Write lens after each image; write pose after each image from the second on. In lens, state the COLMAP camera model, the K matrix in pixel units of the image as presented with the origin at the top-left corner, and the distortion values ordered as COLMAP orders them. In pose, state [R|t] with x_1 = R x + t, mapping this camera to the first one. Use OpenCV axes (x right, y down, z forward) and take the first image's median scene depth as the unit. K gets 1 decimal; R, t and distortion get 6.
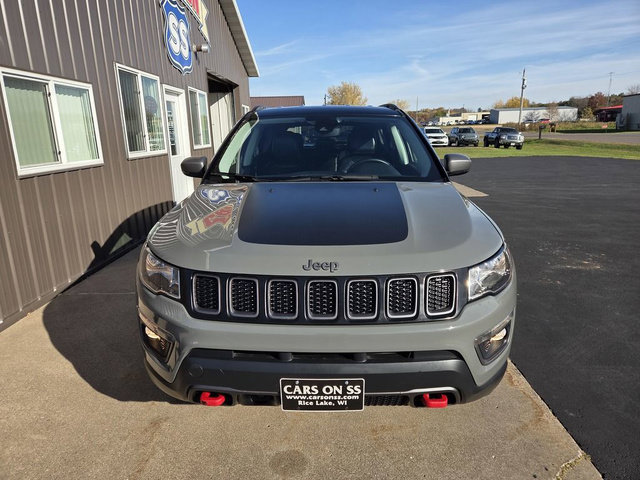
lens RADIAL K [[424.6, 0, 318.6], [0, 424.6, 239.6], [0, 0, 1]] dist [0.077745, -0.069546]
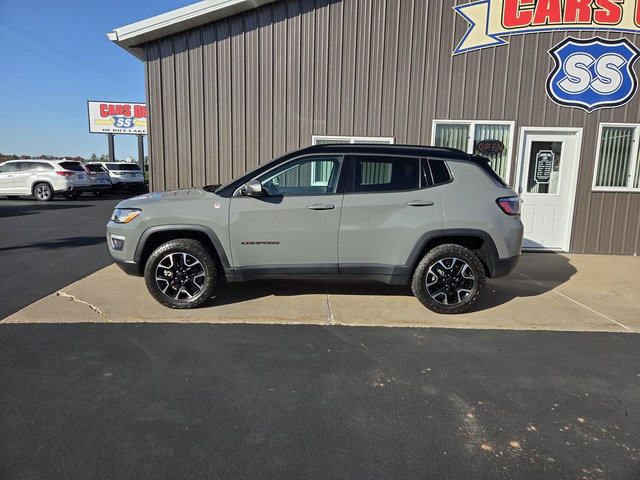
lens RADIAL K [[432.0, 0, 316.9], [0, 432.0, 238.0], [0, 0, 1]] dist [0.086370, -0.078083]
pose [[0.025449, 0.172910, -0.984609, 1.305088], [-0.272396, 0.948858, 0.159591, -0.226272], [0.961849, 0.264142, 0.071247, 0.858146]]
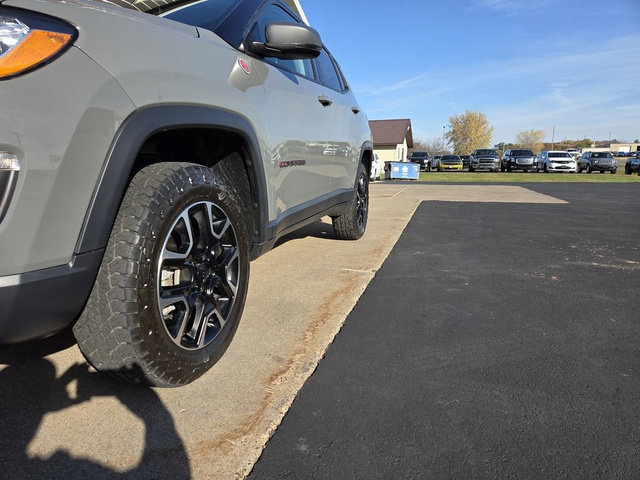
lens RADIAL K [[424.6, 0, 318.6], [0, 424.6, 239.6], [0, 0, 1]] dist [0.077745, -0.069546]
pose [[0.962004, 0.061009, -0.266133, 0.418537], [-0.079627, 0.995034, -0.059728, 0.118352], [0.261167, 0.078650, 0.962084, 0.310810]]
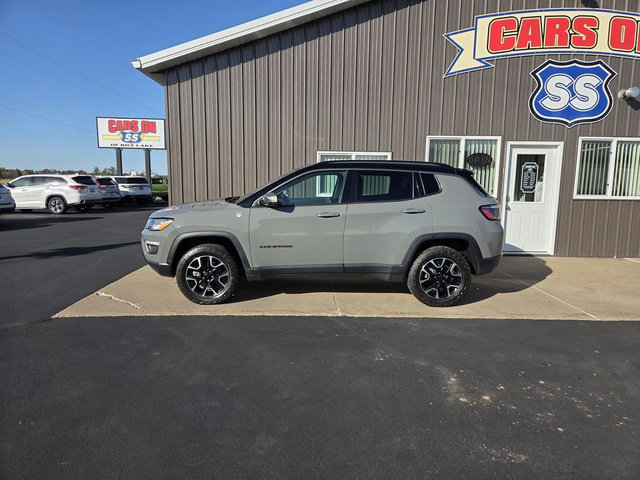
lens RADIAL K [[432.0, 0, 316.9], [0, 432.0, 238.0], [0, 0, 1]] dist [0.086370, -0.078083]
pose [[0.024775, 0.148737, -0.988566, 1.474510], [-0.262925, 0.955026, 0.137101, -0.229760], [0.964498, 0.256522, 0.062767, 0.831903]]
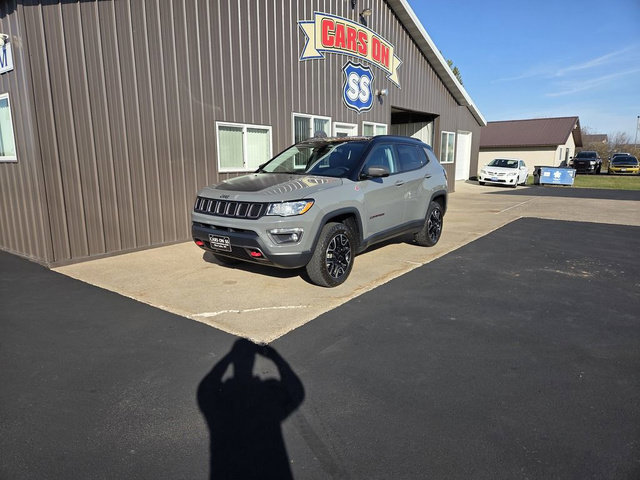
lens RADIAL K [[432.0, 0, 316.9], [0, 432.0, 238.0], [0, 0, 1]] dist [0.086370, -0.078083]
pose [[0.808311, 0.123256, -0.575710, 0.869454], [-0.157547, 0.987463, -0.009790, 0.105168], [0.567285, 0.098615, 0.817596, -0.389049]]
